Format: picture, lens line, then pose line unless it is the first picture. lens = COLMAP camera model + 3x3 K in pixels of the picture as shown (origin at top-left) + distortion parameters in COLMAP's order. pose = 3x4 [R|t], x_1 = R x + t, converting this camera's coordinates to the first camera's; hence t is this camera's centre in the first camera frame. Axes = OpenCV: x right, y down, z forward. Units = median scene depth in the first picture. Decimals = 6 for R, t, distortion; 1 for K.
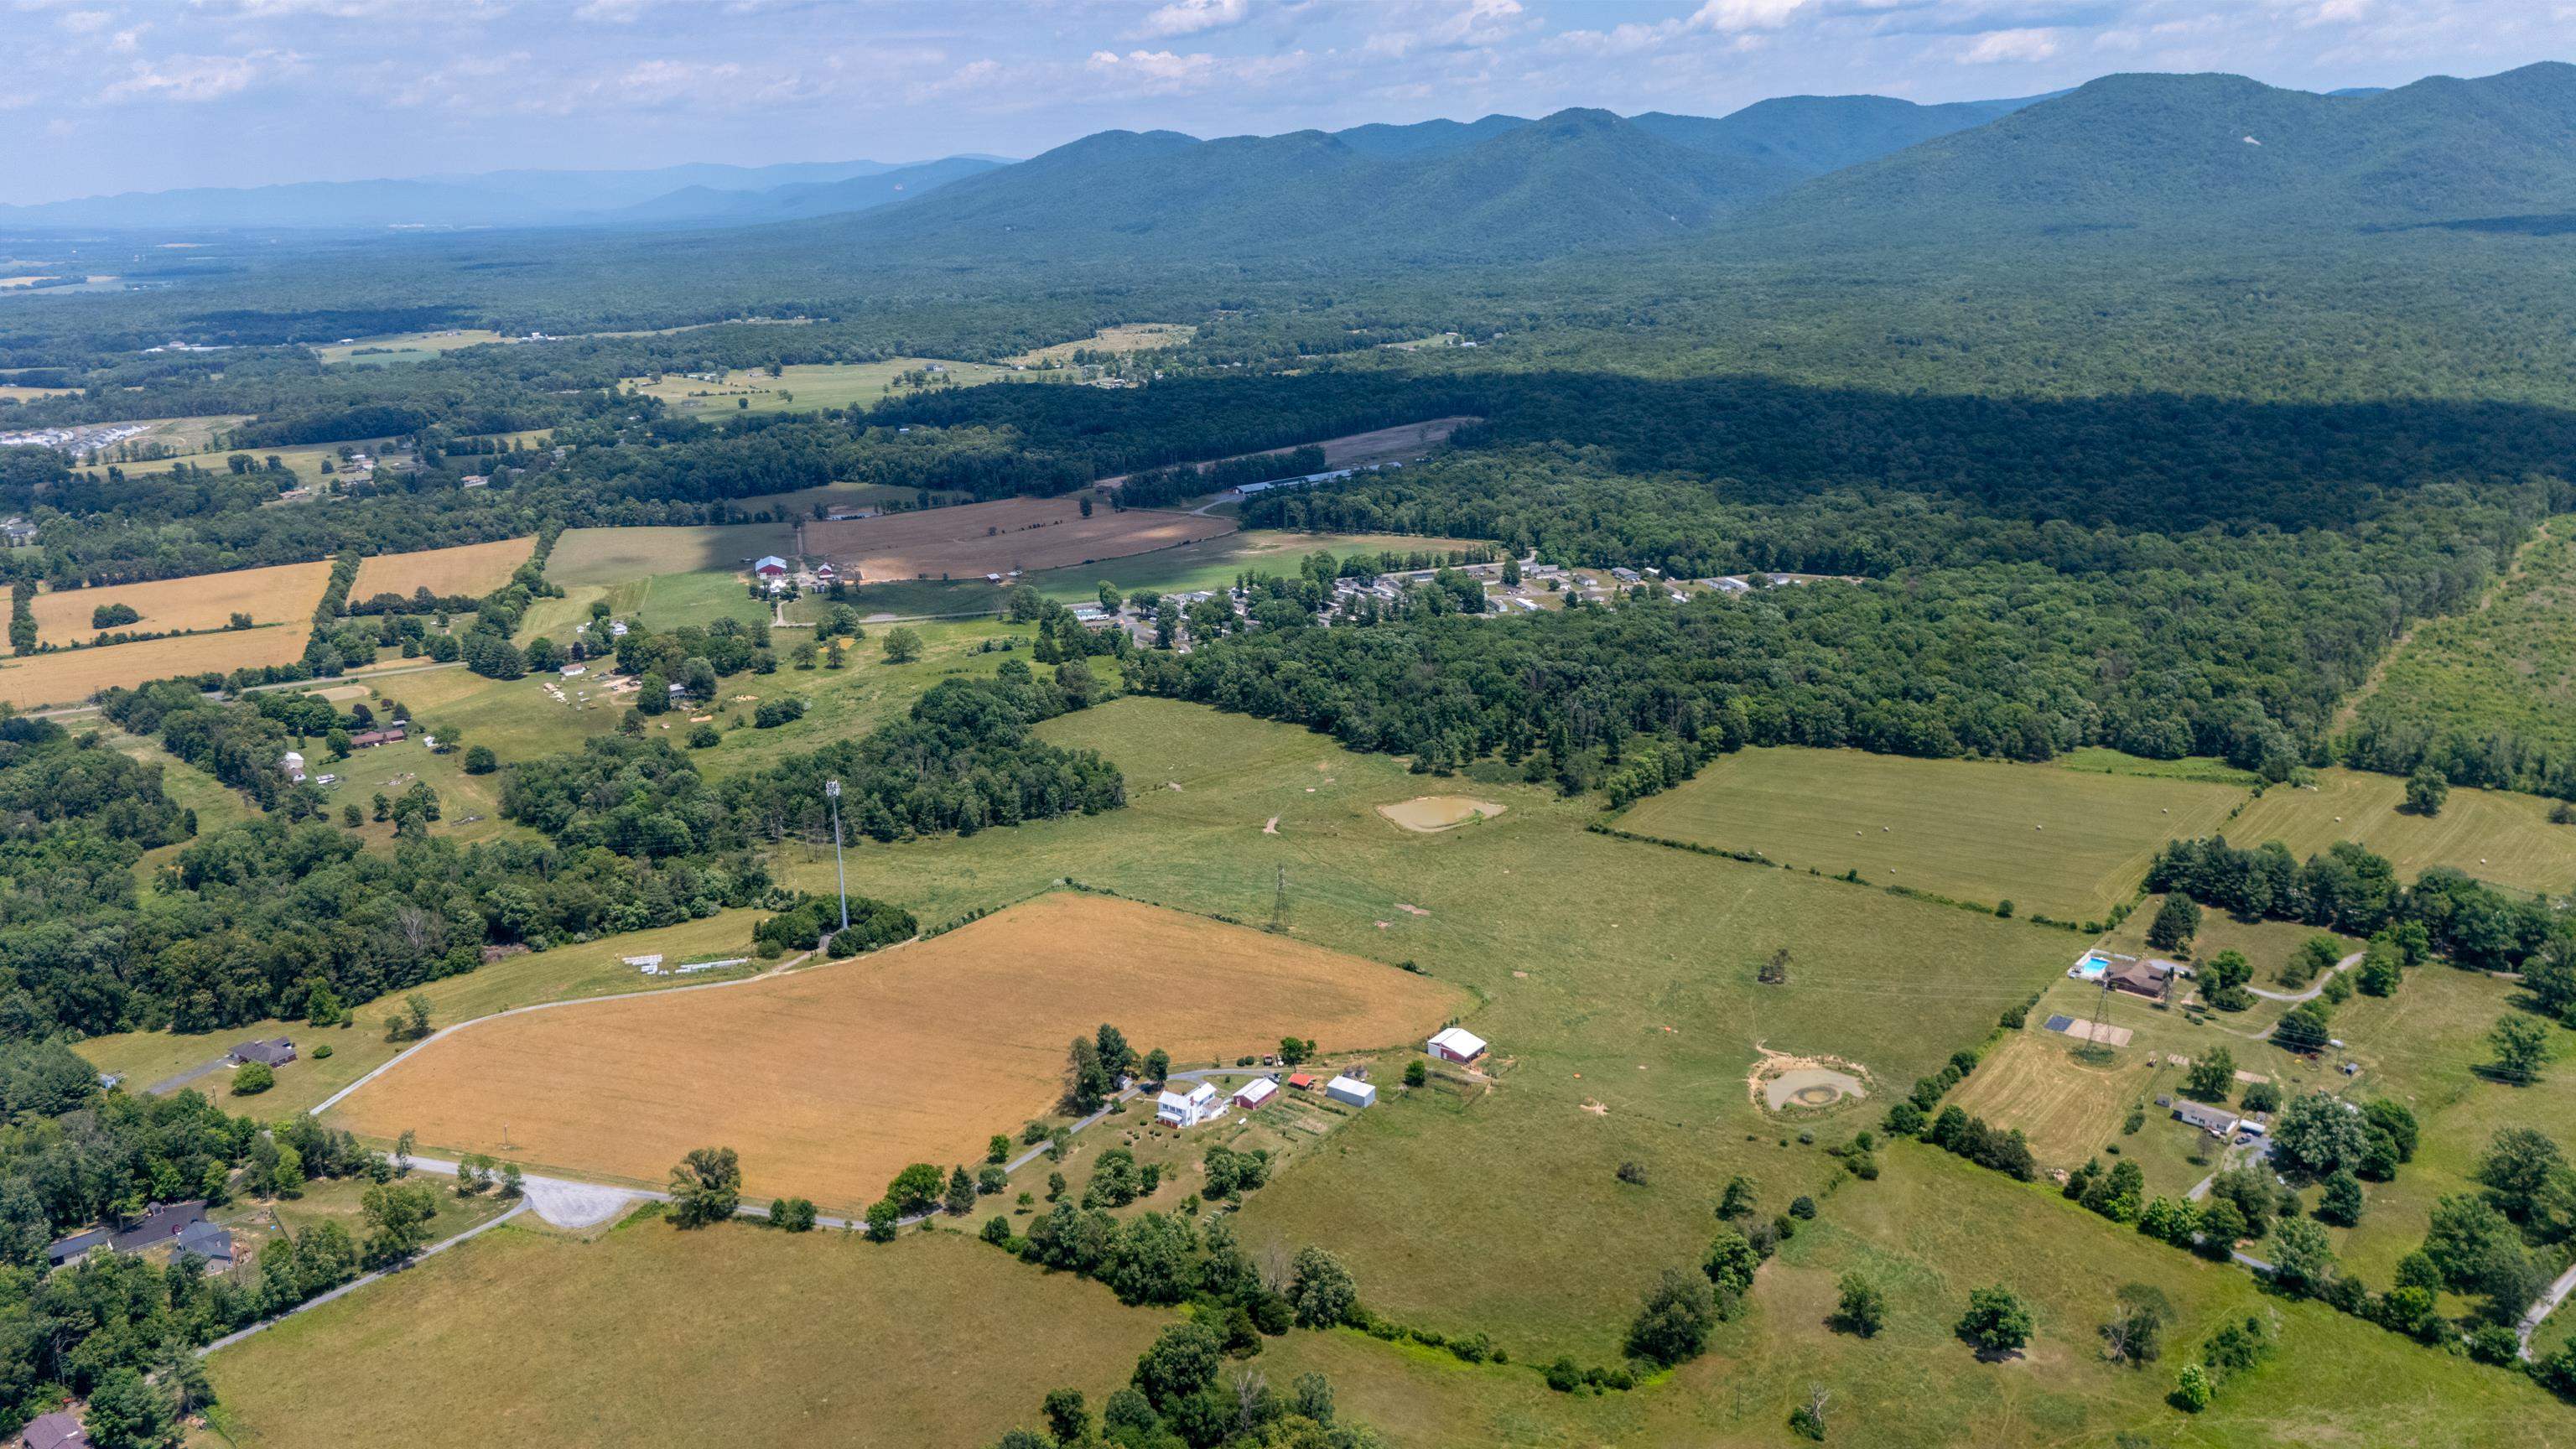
lens RADIAL K [[1899.9, 0, 1287.8], [0, 1899.9, 716.1], [0, 0, 1]] dist [0.065585, -0.065441]
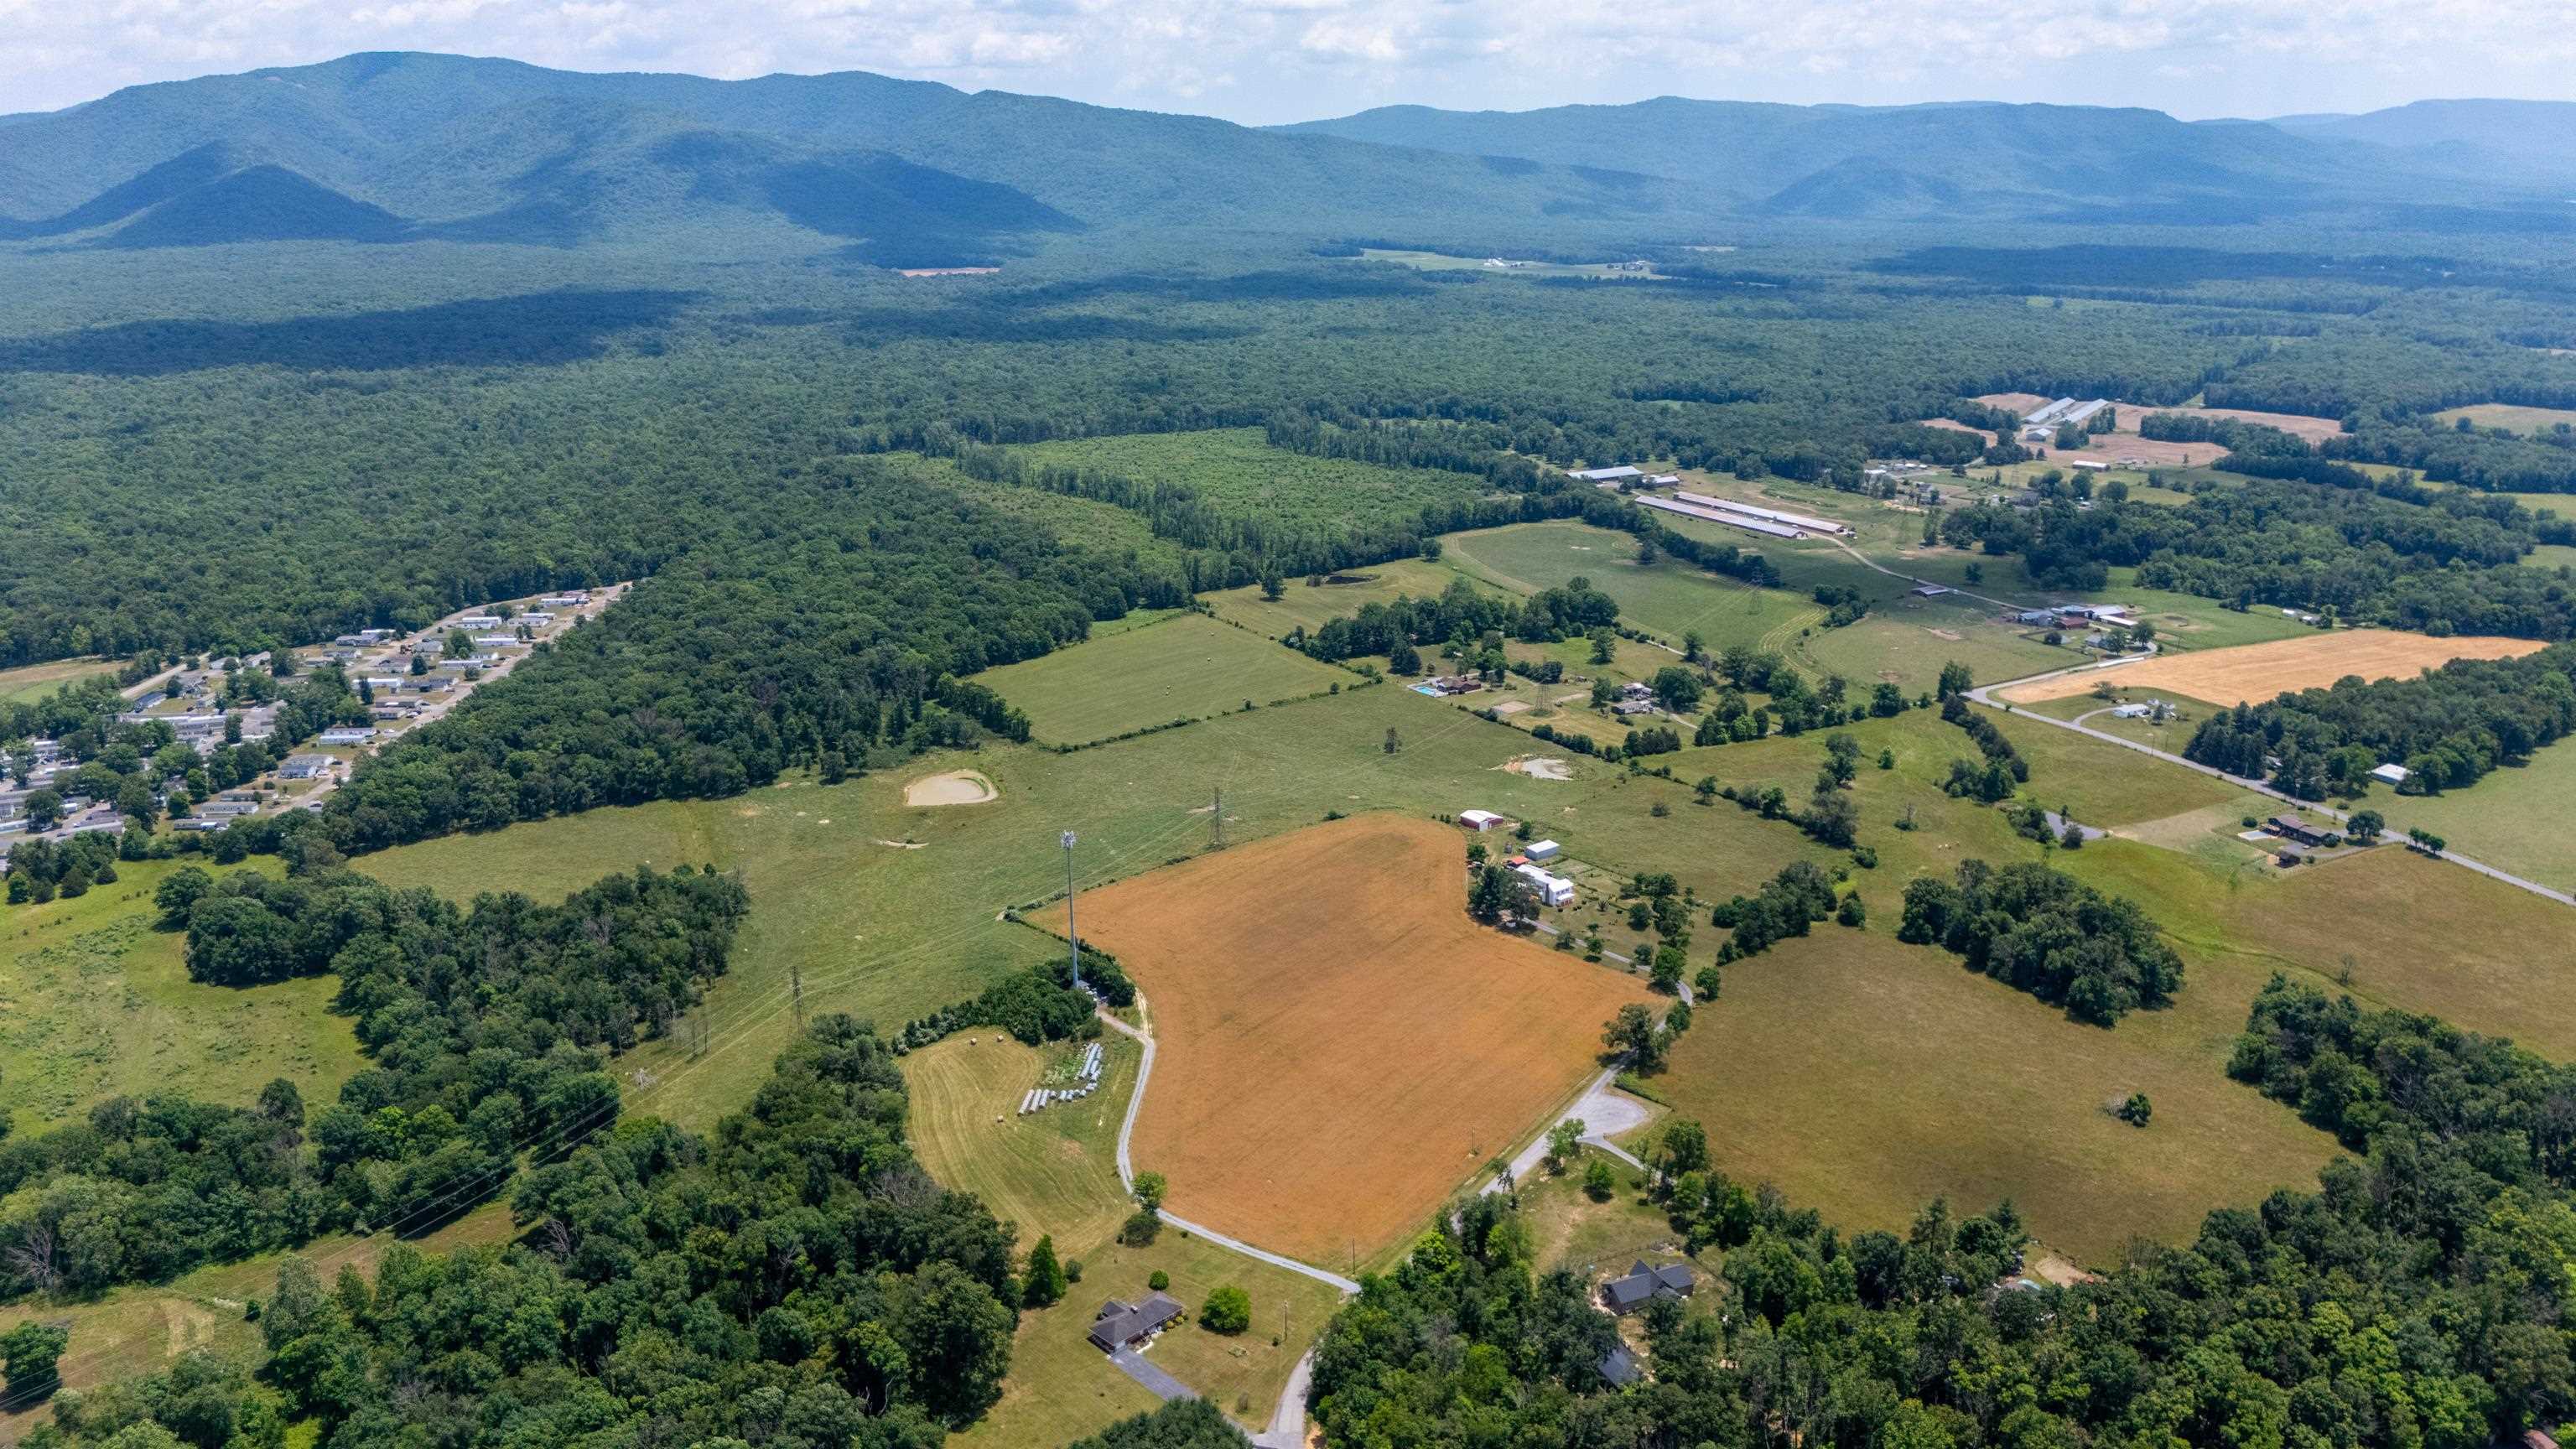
lens RADIAL K [[1899.9, 0, 1293.0], [0, 1899.9, 730.6], [0, 0, 1]] dist [0.065585, -0.065441]
pose [[0.266046, -0.252794, 0.930223, -0.939098], [0.271742, 0.945532, 0.179235, -0.130639], [-0.924865, 0.205096, 0.320250, 0.536429]]
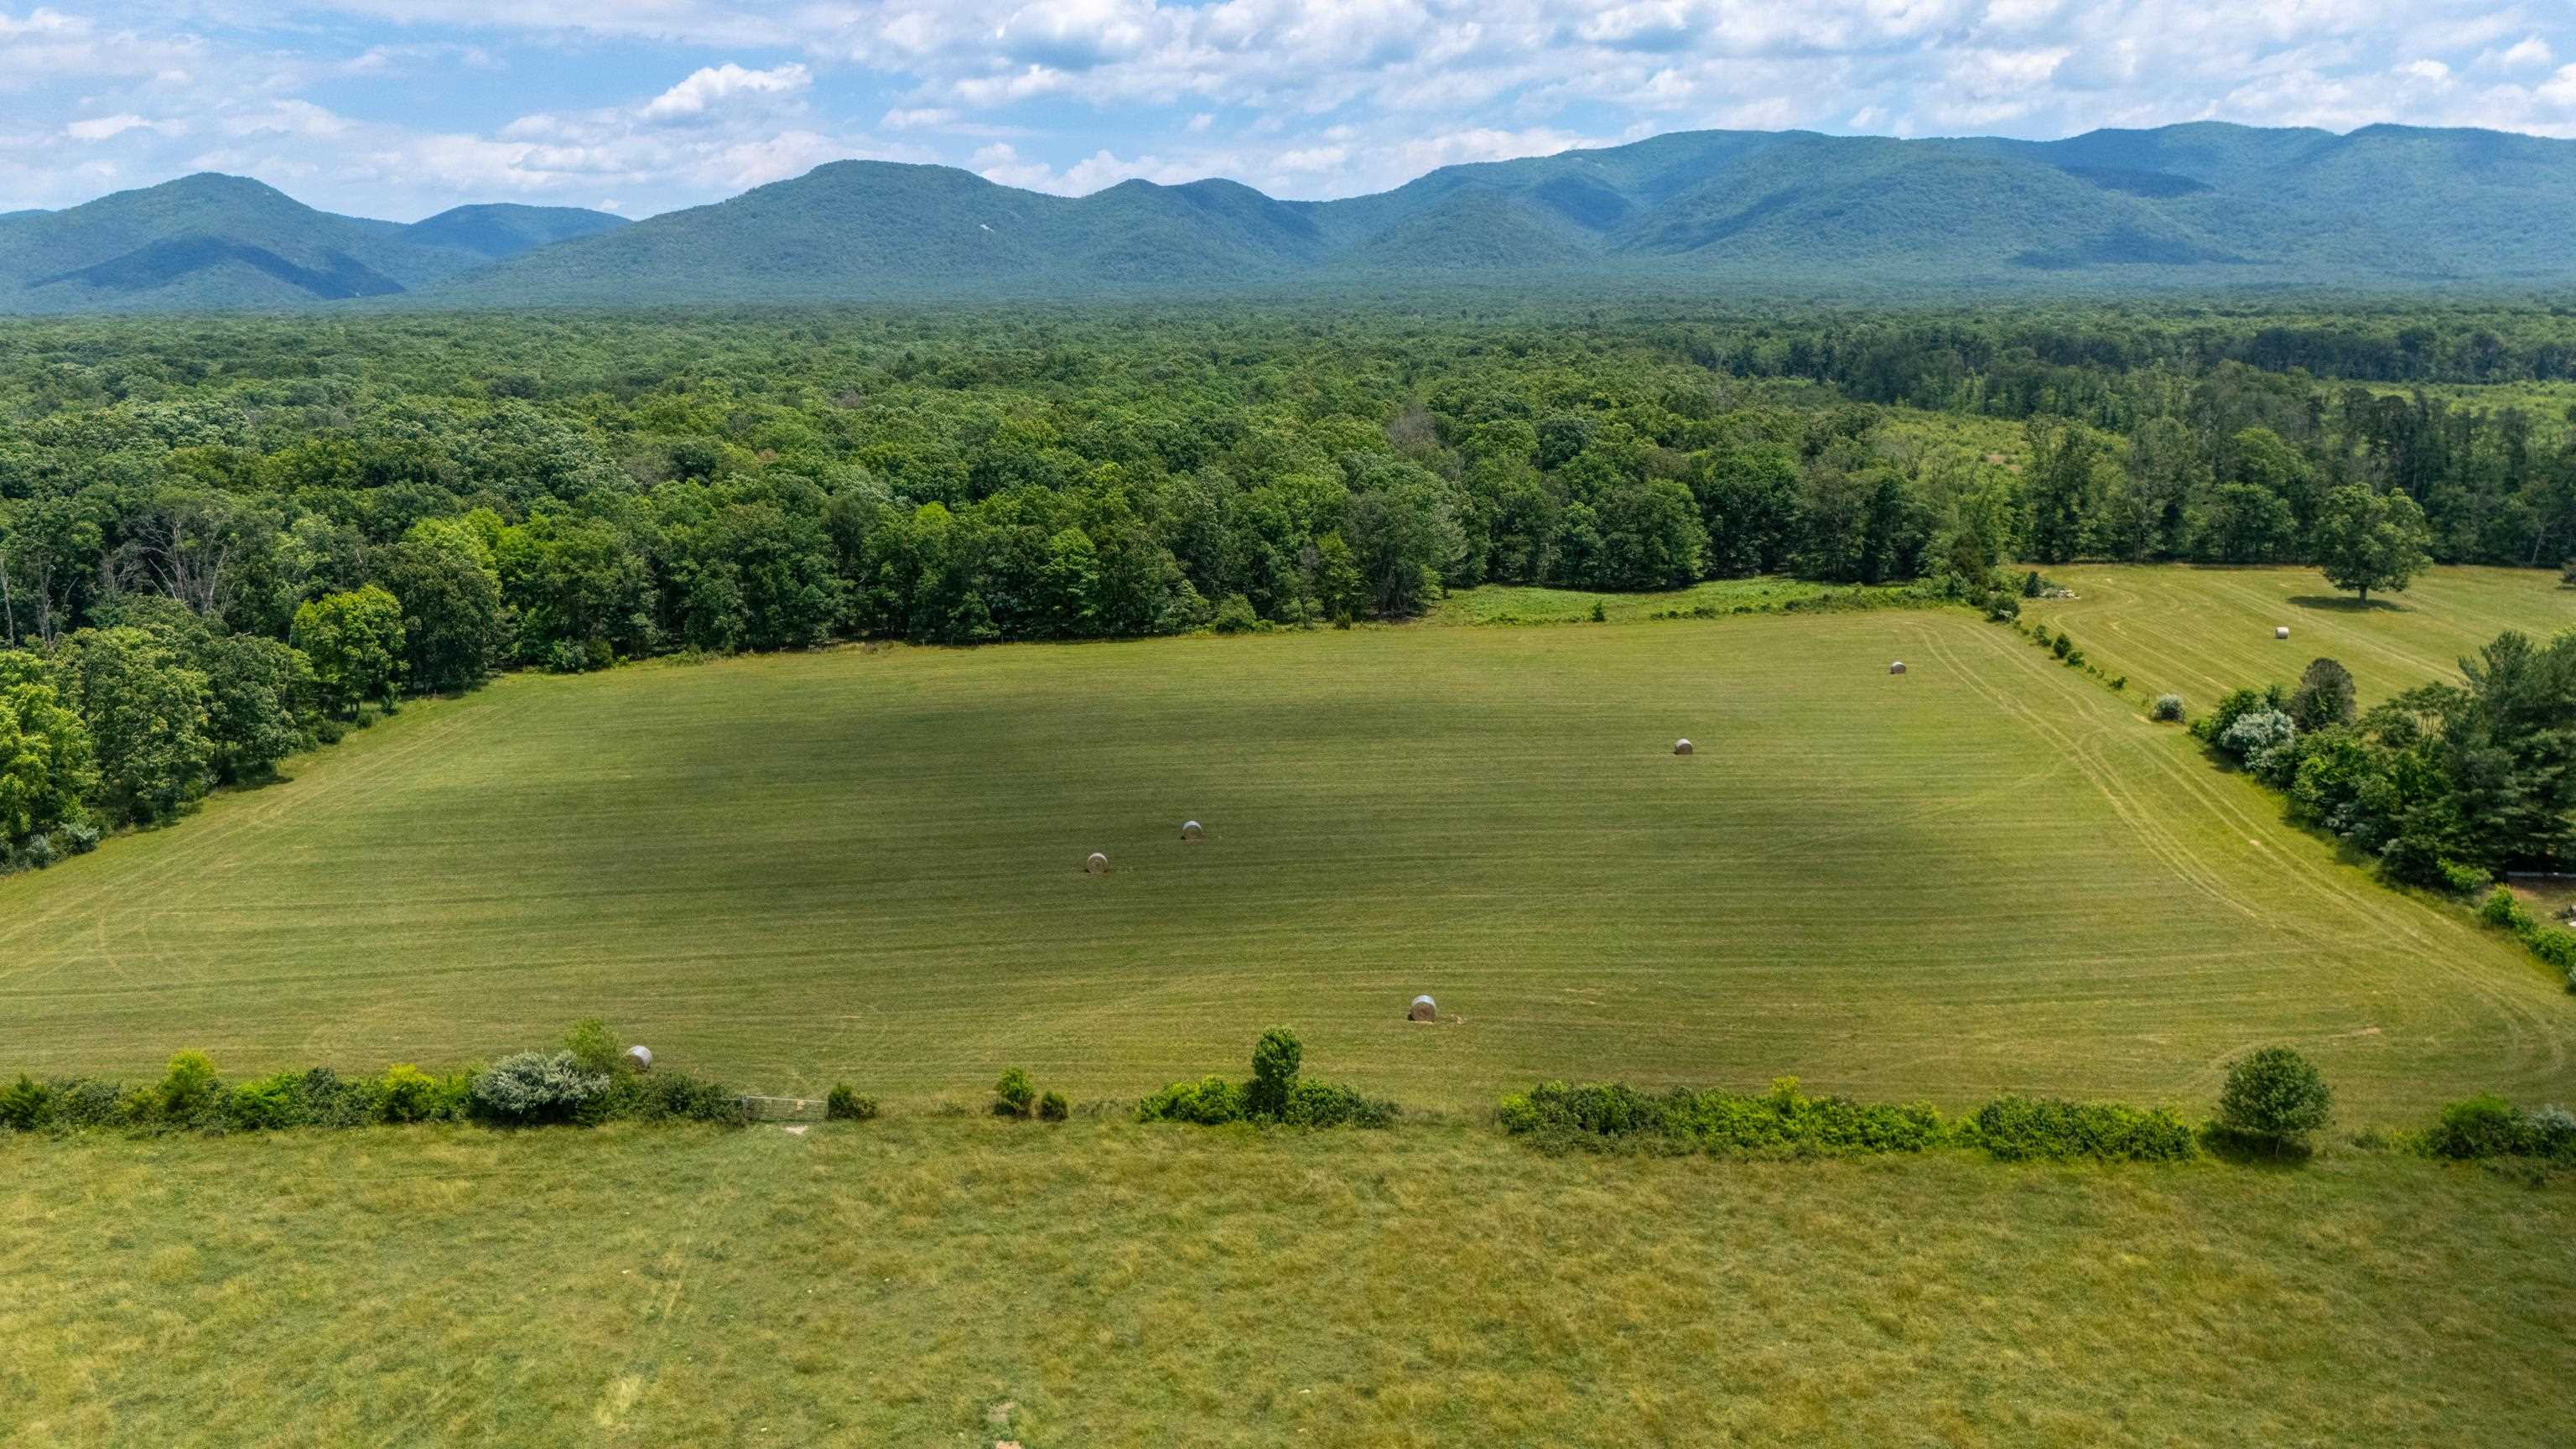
lens RADIAL K [[1899.9, 0, 1283.9], [0, 1899.9, 742.0], [0, 0, 1]] dist [0.065585, -0.065441]
pose [[0.811647, -0.099612, 0.575593, 0.207171], [0.141419, 0.989549, -0.028163, 0.060109], [-0.566772, 0.104258, 0.817252, 0.859914]]
